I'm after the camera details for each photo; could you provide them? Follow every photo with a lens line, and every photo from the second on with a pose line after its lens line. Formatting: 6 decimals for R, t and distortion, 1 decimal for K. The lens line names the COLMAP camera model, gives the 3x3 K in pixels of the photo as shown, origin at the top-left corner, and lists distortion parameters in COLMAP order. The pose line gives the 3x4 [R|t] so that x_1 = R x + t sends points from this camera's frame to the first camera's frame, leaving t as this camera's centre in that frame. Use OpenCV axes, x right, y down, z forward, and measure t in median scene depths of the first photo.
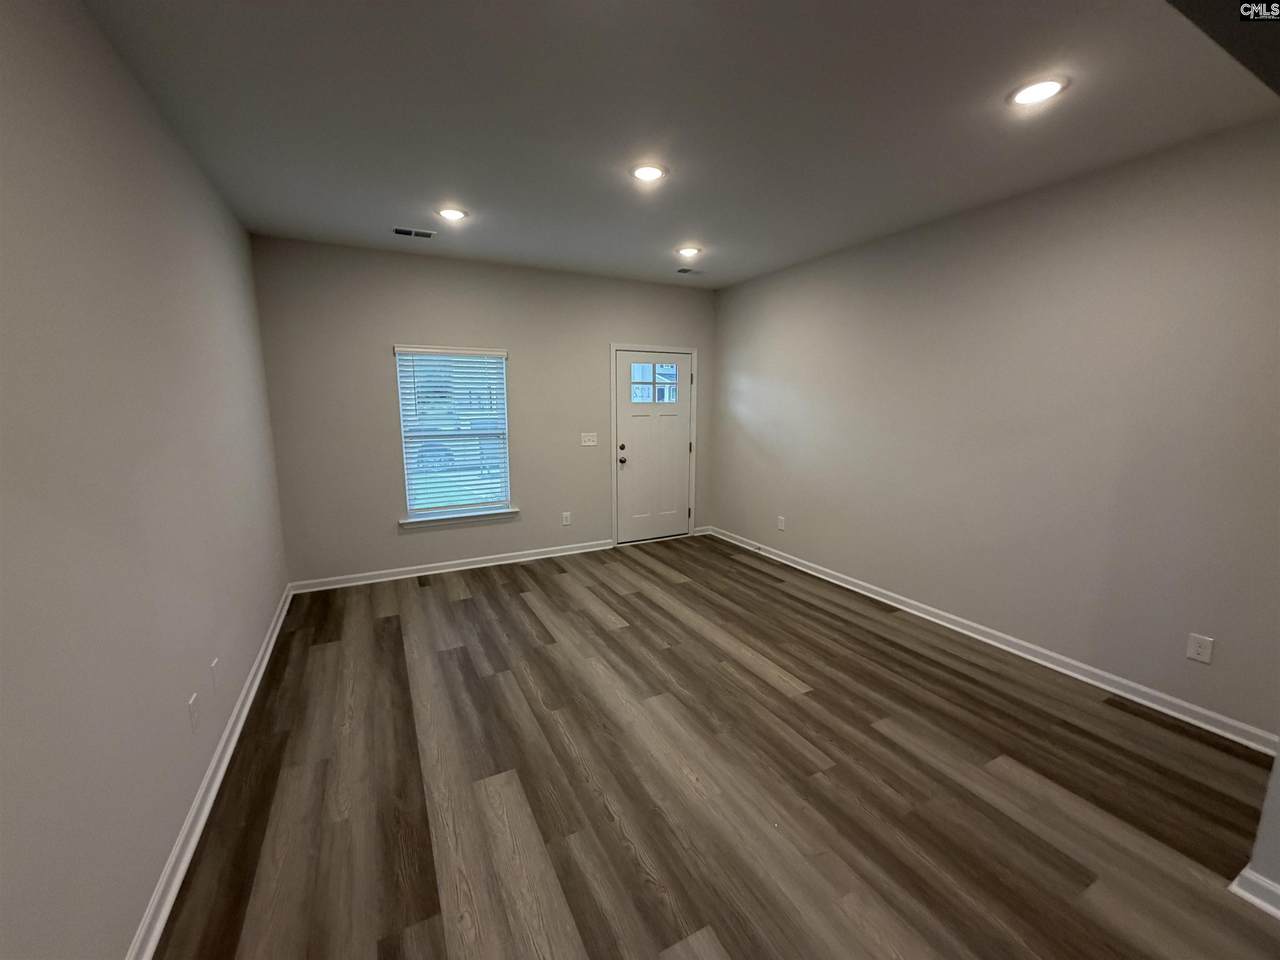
lens RADIAL K [[508.8, 0, 639.3], [0, 508.8, 484.8], [0, 0, 1]] dist [0.001752, 0.000135]
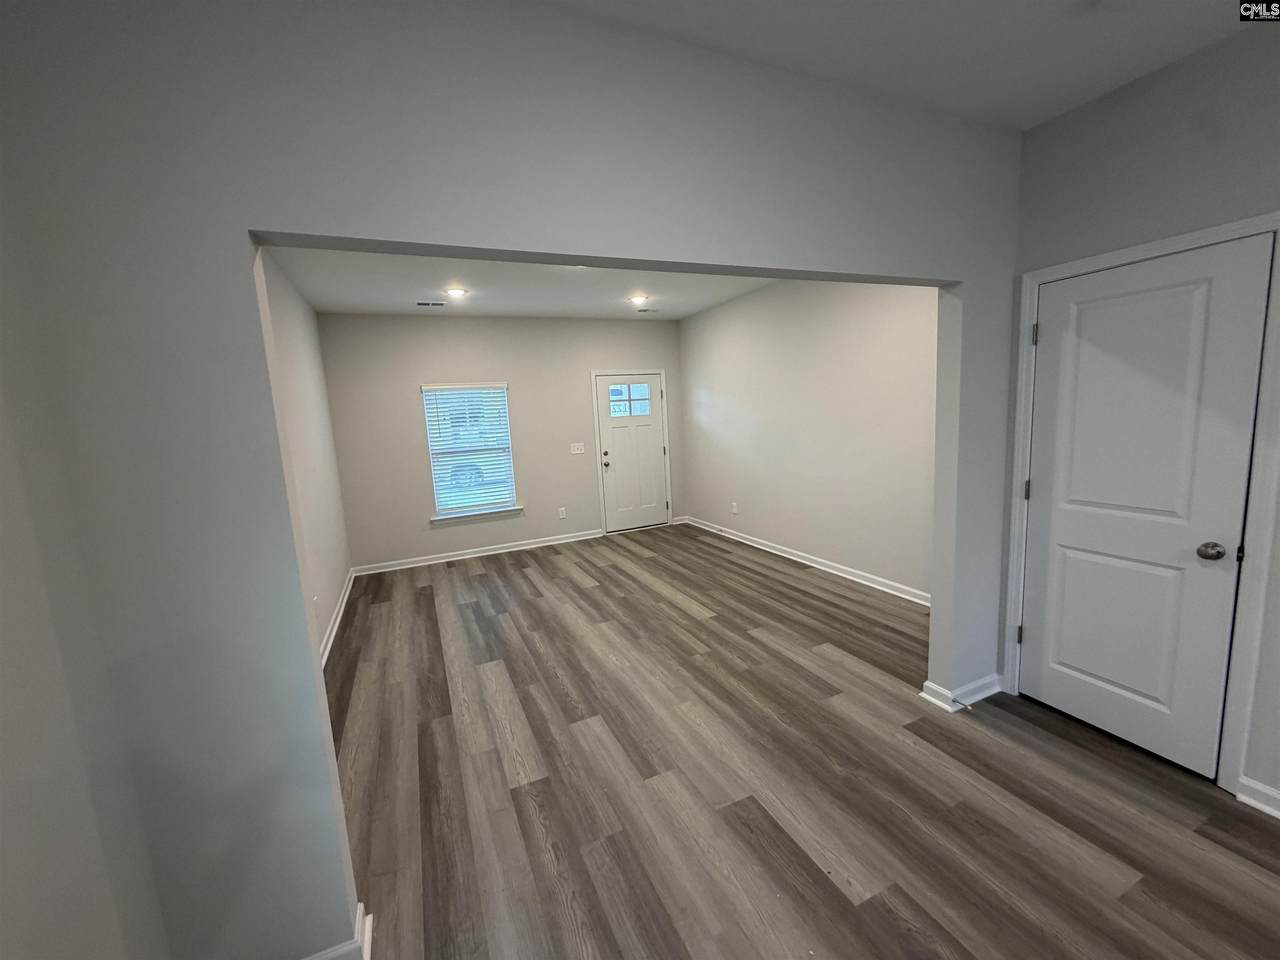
lens RADIAL K [[508.8, 0, 638.7], [0, 508.8, 485.3], [0, 0, 1]] dist [0.001752, 0.000135]
pose [[0.996638, -0.050443, -0.064568, 0.212644], [0.049068, 0.998537, -0.022704, 0.060046], [0.065619, 0.019459, 0.997655, -0.382007]]
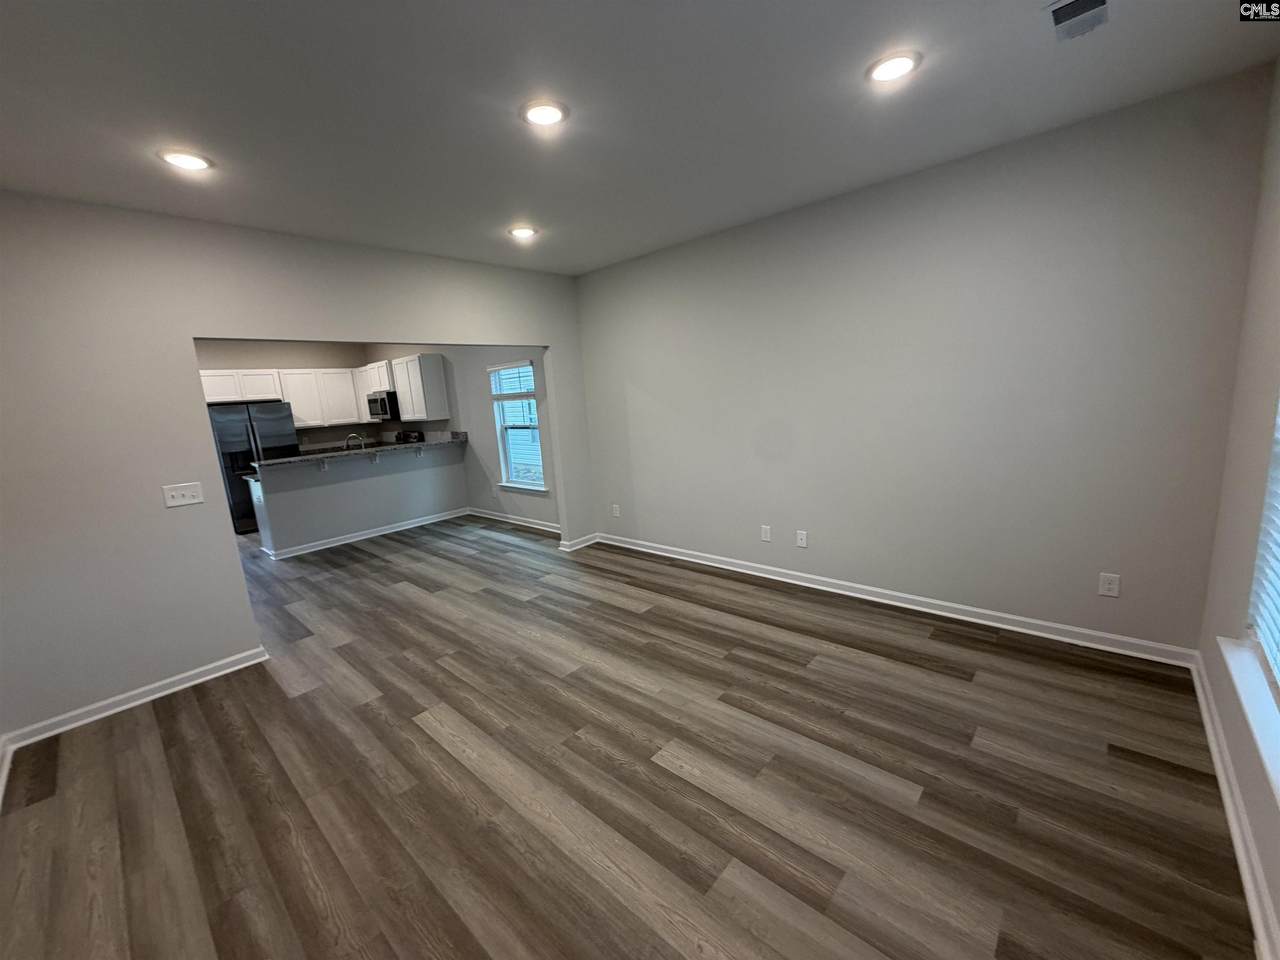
lens RADIAL K [[508.8, 0, 640.8], [0, 508.8, 478.6], [0, 0, 1]] dist [0.001752, 0.000135]
pose [[-0.935267, 0.123672, -0.331635, 0.184224], [0.010081, 0.945897, 0.324311, -0.296440], [0.353800, 0.299974, -0.885913, 1.690601]]
